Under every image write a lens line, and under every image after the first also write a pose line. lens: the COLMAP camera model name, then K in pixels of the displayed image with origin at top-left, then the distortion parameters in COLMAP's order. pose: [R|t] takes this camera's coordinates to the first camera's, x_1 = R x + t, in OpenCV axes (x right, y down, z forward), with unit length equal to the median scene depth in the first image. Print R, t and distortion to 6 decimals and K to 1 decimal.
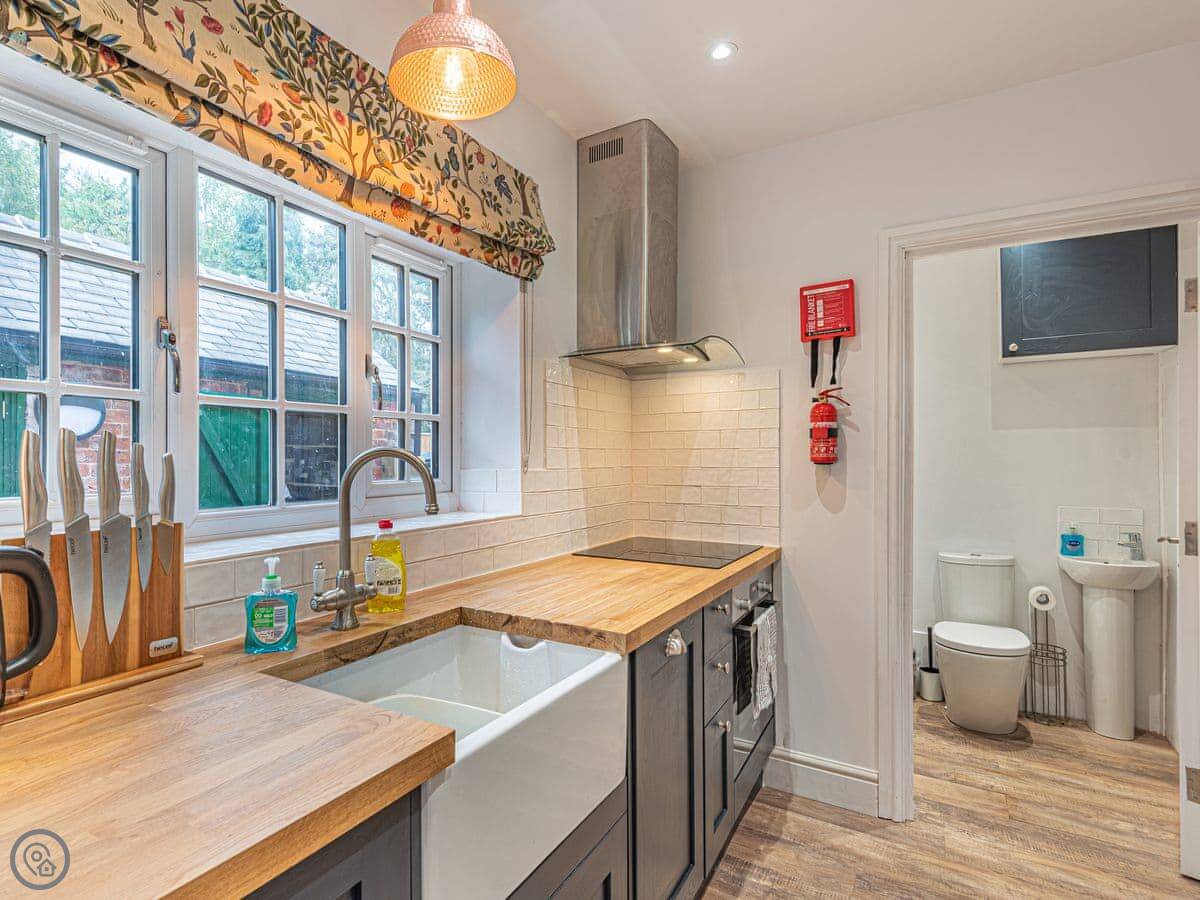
lens RADIAL K [[628.2, 0, 533.0], [0, 628.2, 453.8], [0, 0, 1]] dist [0.036309, -0.027050]
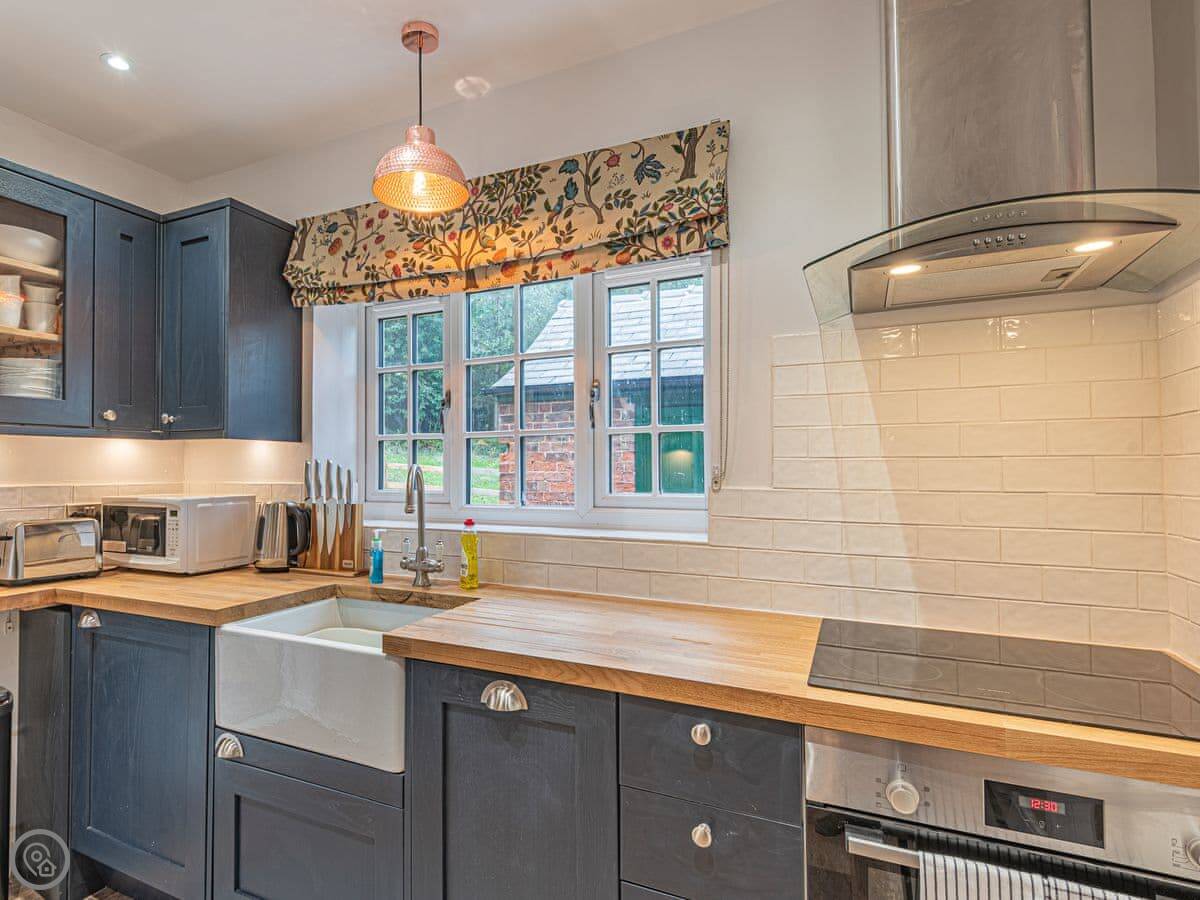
lens RADIAL K [[636.2, 0, 547.8], [0, 636.2, 458.2], [0, 0, 1]] dist [0.039625, -0.017967]
pose [[0.112883, -0.020331, -0.993400, 1.100830], [0.005456, 0.999788, -0.019842, 0.004849], [0.993593, -0.003180, 0.112970, 1.000827]]
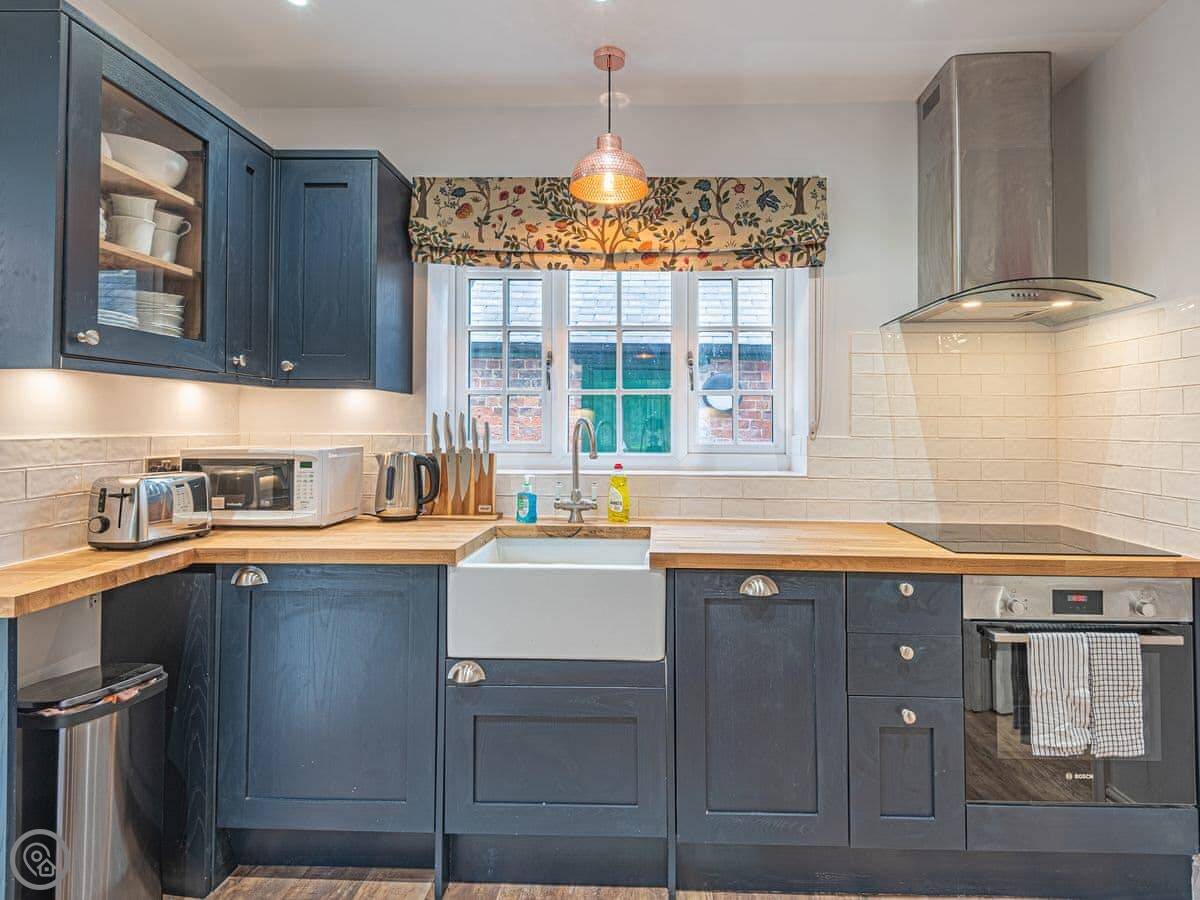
lens RADIAL K [[621.4, 0, 642.7], [0, 621.4, 415.2], [0, 0, 1]] dist [0.032804, -0.000990]
pose [[0.521672, -0.012937, -0.853048, 1.113441], [-0.001607, 0.999868, -0.016146, 0.008750], [0.853144, 0.009794, 0.521583, 0.236088]]
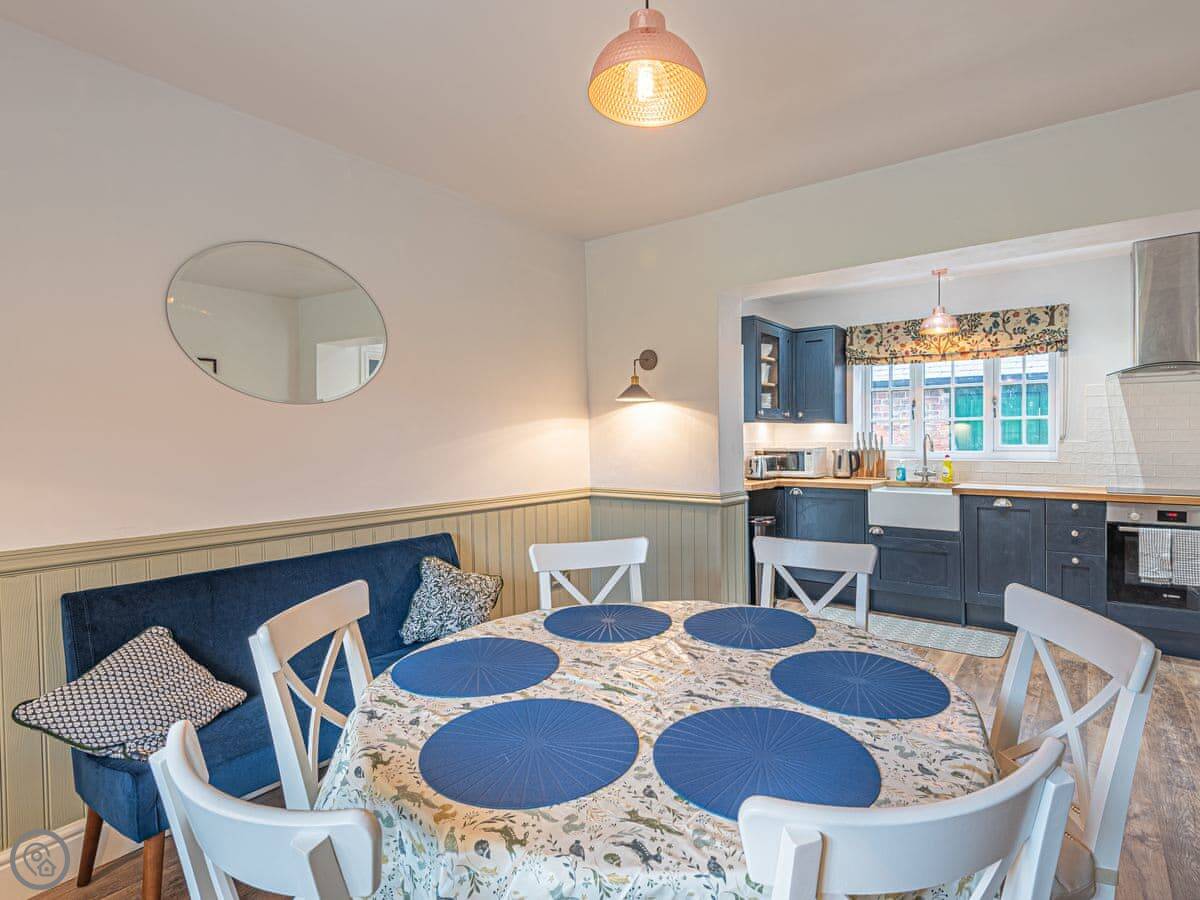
lens RADIAL K [[654.1, 0, 637.7], [0, 654.1, 449.0], [0, 0, 1]] dist [0.037683, -0.031481]
pose [[-0.038396, 0.014639, -0.999155, 3.255464], [0.008552, 0.999861, 0.014321, 0.010221], [0.999226, -0.007995, -0.038516, -0.489665]]
